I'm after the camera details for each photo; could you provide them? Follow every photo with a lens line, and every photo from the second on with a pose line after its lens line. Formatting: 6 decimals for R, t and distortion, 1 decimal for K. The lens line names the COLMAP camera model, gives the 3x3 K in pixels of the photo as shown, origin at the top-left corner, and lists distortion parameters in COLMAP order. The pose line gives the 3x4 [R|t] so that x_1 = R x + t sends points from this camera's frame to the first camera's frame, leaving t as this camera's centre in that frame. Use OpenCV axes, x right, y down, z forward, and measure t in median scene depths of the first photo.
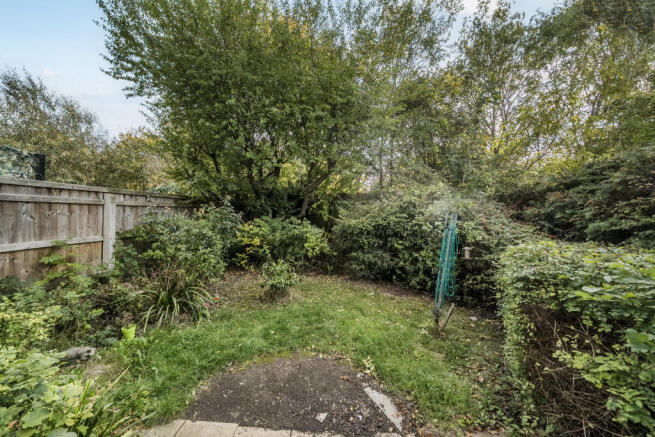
lens RADIAL K [[222.3, 0, 325.7], [0, 222.3, 217.5], [0, 0, 1]] dist [-0.000733, 0.000111]
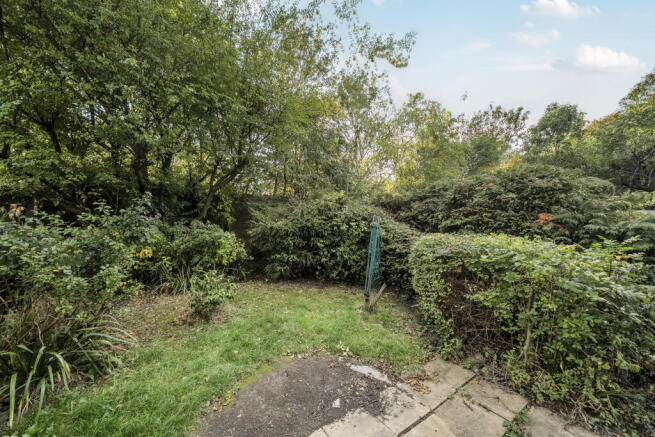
lens RADIAL K [[222.3, 0, 323.8], [0, 222.3, 217.0], [0, 0, 1]] dist [-0.000733, 0.000111]
pose [[0.833756, -0.003259, 0.552124, -0.290314], [0.008466, 0.999940, -0.006883, -0.003428], [-0.552068, 0.010413, 0.833734, 0.051797]]
